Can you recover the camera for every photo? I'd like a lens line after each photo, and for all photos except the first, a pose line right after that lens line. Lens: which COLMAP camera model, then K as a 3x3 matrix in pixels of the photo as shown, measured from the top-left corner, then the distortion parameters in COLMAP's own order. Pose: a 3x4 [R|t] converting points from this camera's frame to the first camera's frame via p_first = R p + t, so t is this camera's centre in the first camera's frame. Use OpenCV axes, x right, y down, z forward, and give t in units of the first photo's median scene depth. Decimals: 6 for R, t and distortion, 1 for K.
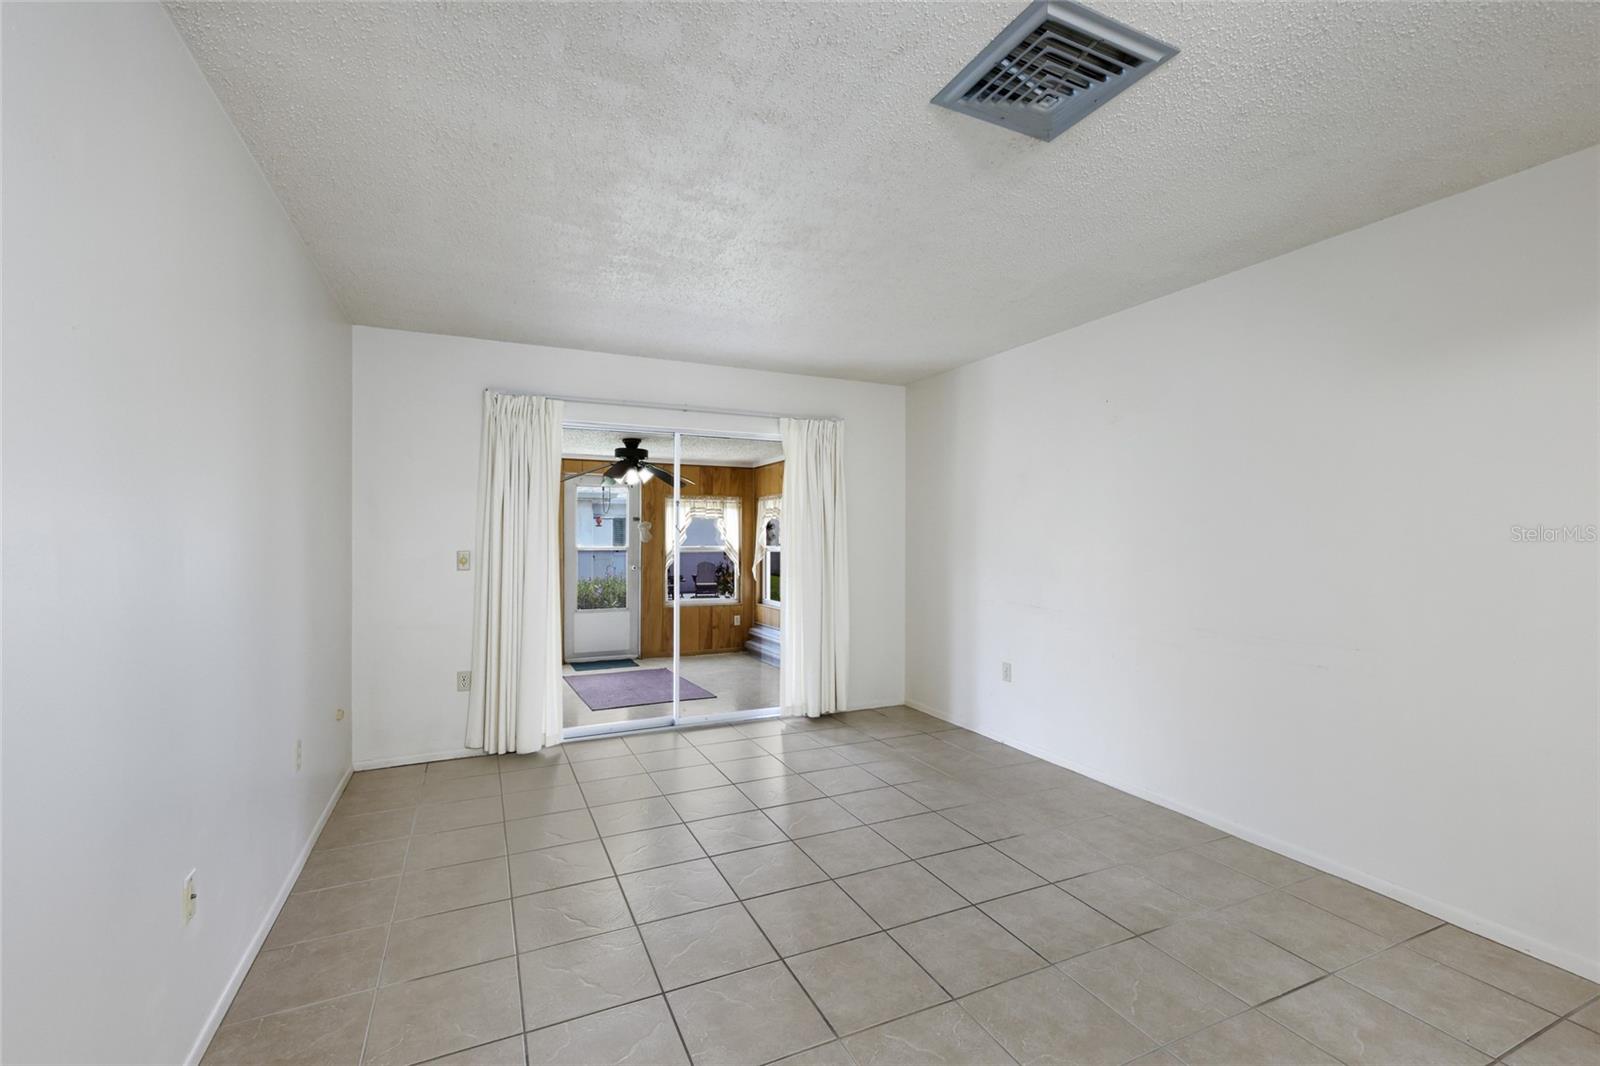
lens RADIAL K [[696.8, 0, 800.0], [0, 696.8, 533.0], [0, 0, 1]] dist [0.005851, 0.000448]
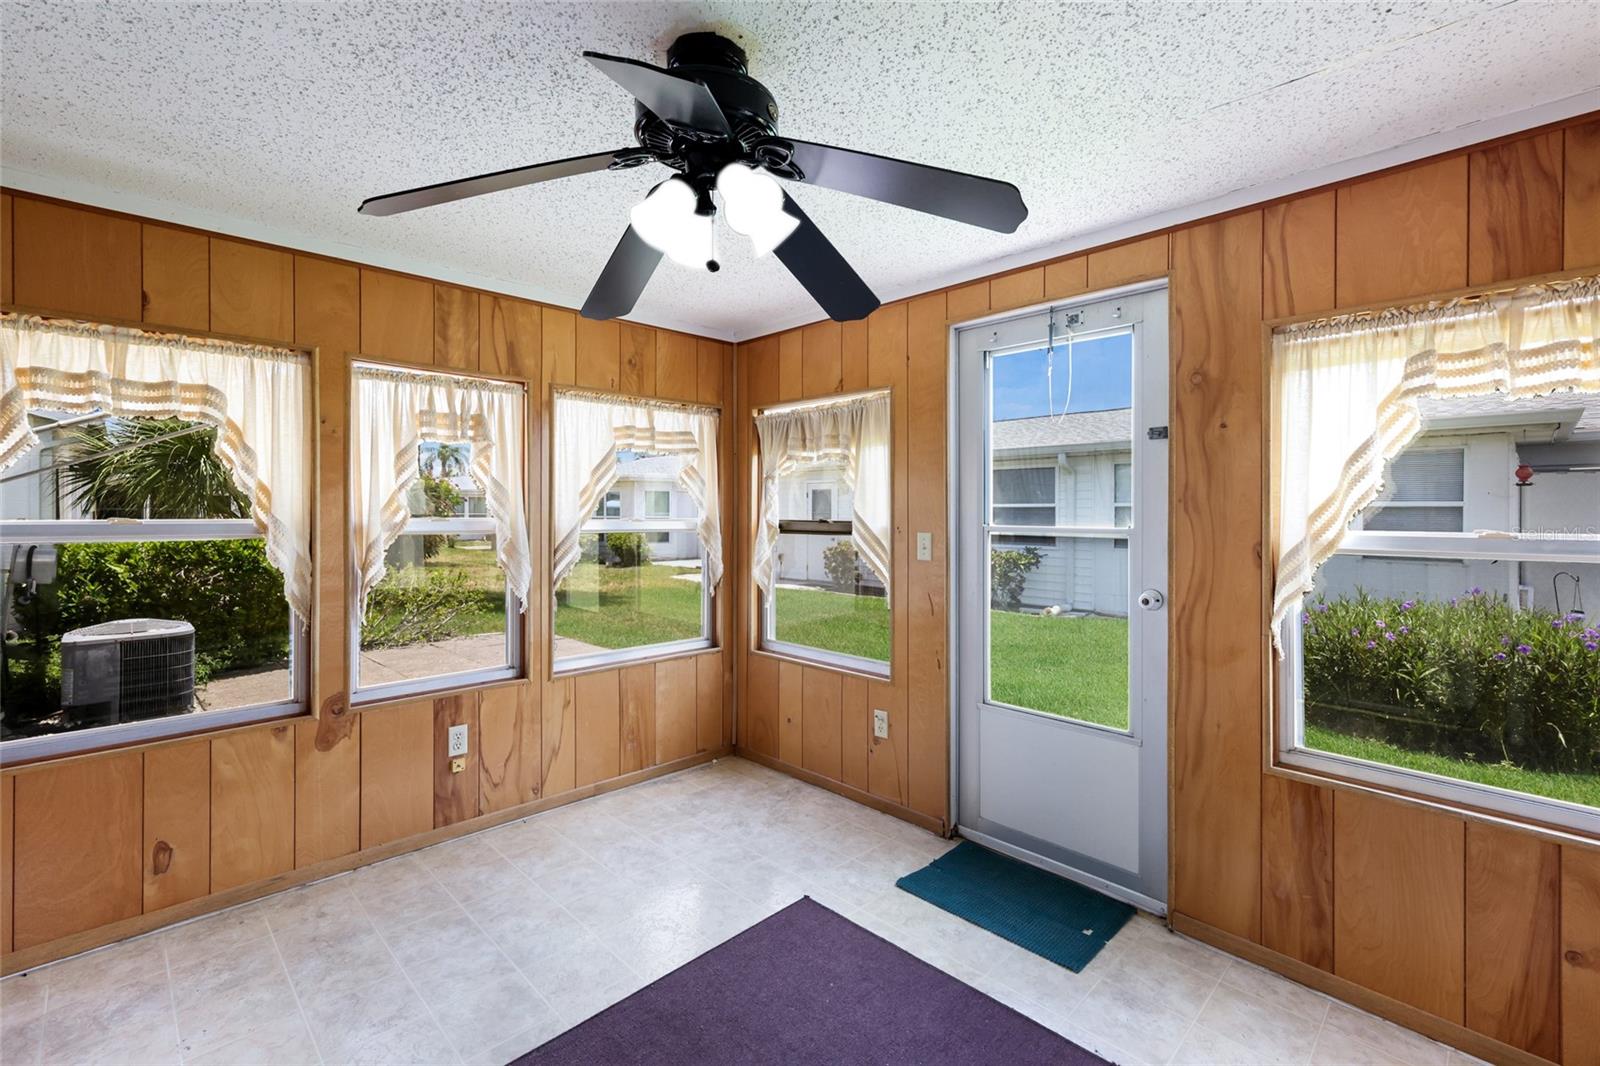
lens RADIAL K [[692.5, 0, 799.5], [0, 692.5, 515.1], [0, 0, 1]] dist [0.001817, 0.000148]
pose [[0.325682, 0.000069, -0.945479, -0.020089], [-0.001253, 0.999999, -0.000359, 0.023385], [0.945479, 0.001302, 0.325682, 1.280188]]
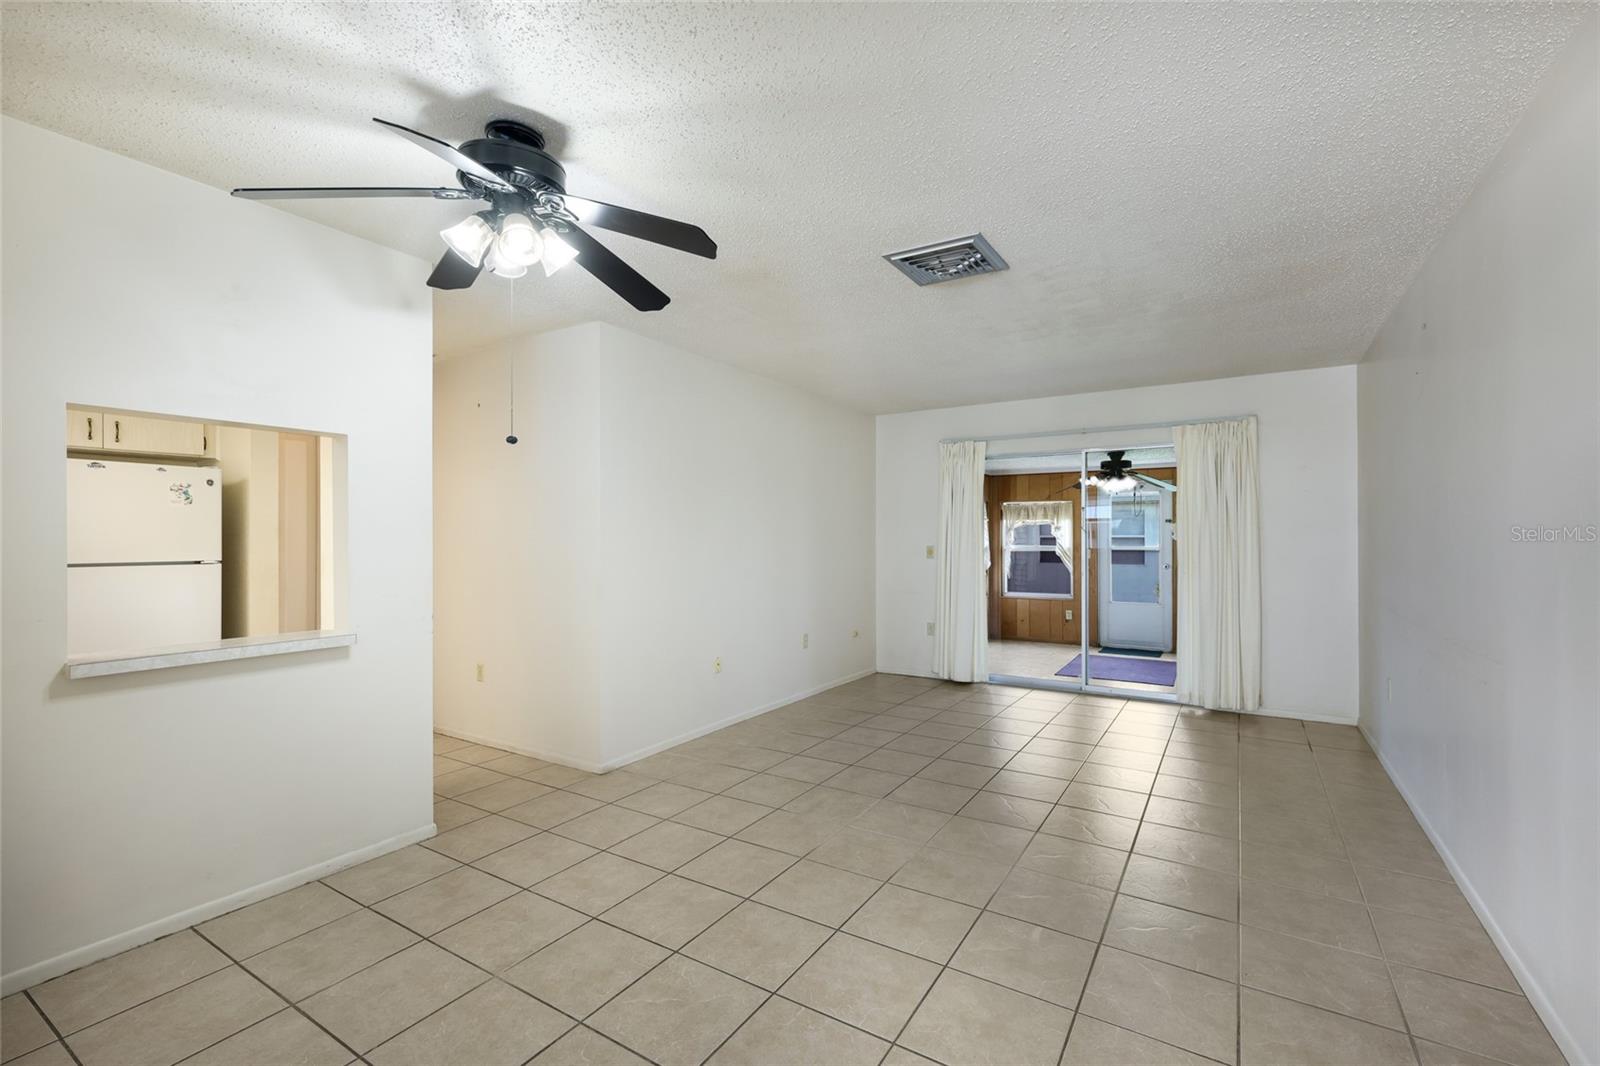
lens RADIAL K [[695.3, 0, 800.0], [0, 695.3, 533.0], [0, 0, 1]] dist [0.000279, -0.000007]
pose [[0.541368, -0.010346, -0.840722, 0.590148], [0.005258, 0.999946, -0.008919, 0.007772], [0.840769, 0.000409, 0.541393, -0.080139]]
